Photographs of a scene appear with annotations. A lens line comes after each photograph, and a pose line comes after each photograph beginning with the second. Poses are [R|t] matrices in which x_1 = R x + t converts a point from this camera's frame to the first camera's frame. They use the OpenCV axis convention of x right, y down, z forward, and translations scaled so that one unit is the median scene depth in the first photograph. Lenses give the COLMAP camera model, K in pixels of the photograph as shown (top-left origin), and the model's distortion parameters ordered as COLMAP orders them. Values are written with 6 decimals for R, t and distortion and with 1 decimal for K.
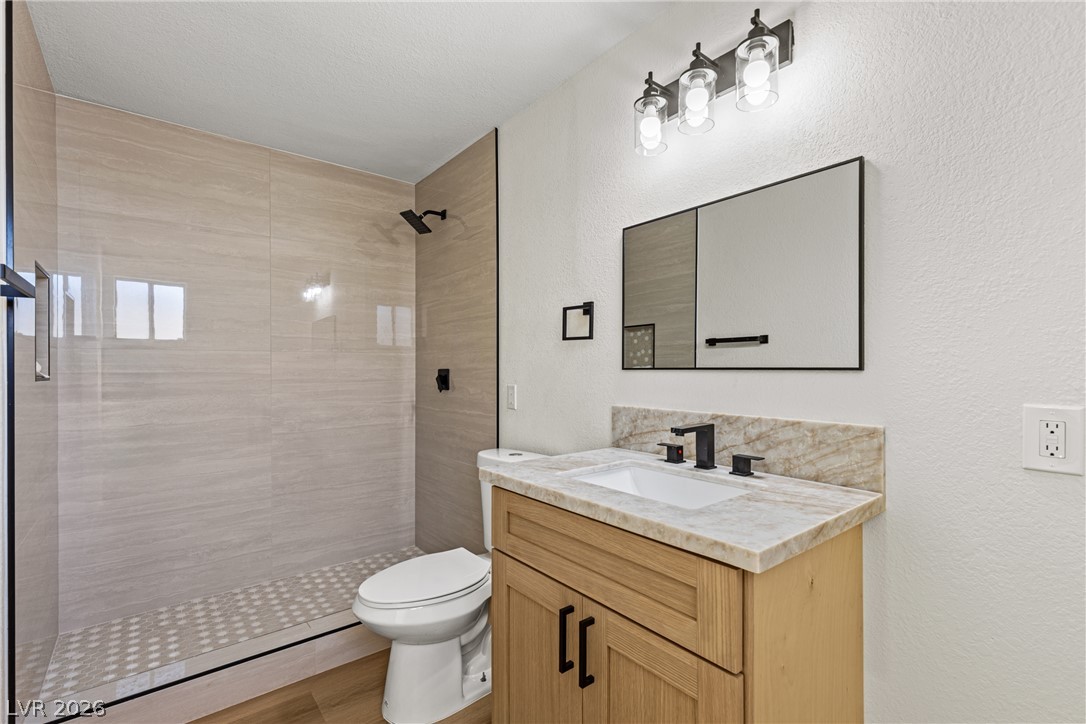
lens RADIAL K [[491.4, 0, 548.5], [0, 491.4, 359.5], [0, 0, 1]] dist [0.009237, -0.000218]
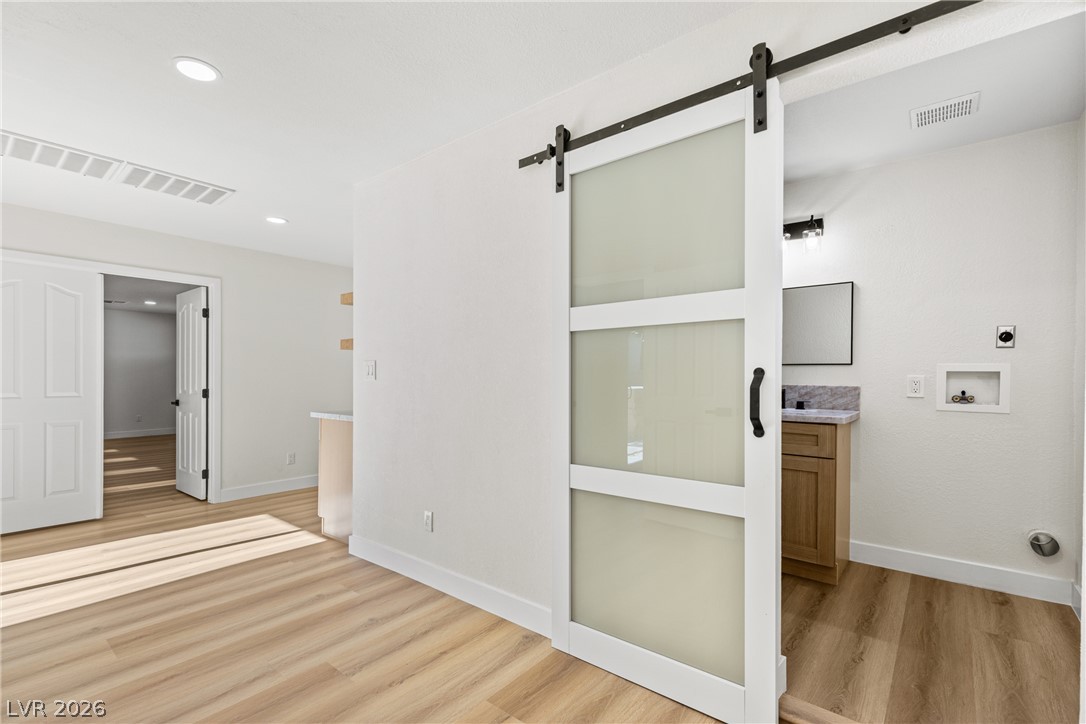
lens RADIAL K [[490.2, 0, 549.5], [0, 490.2, 370.2], [0, 0, 1]] dist [0.009994, -0.000161]
pose [[0.977840, 0.006998, 0.209235, -1.421599], [-0.008785, 0.999932, 0.007615, 0.044408], [-0.209167, -0.009285, 0.977836, -1.164807]]
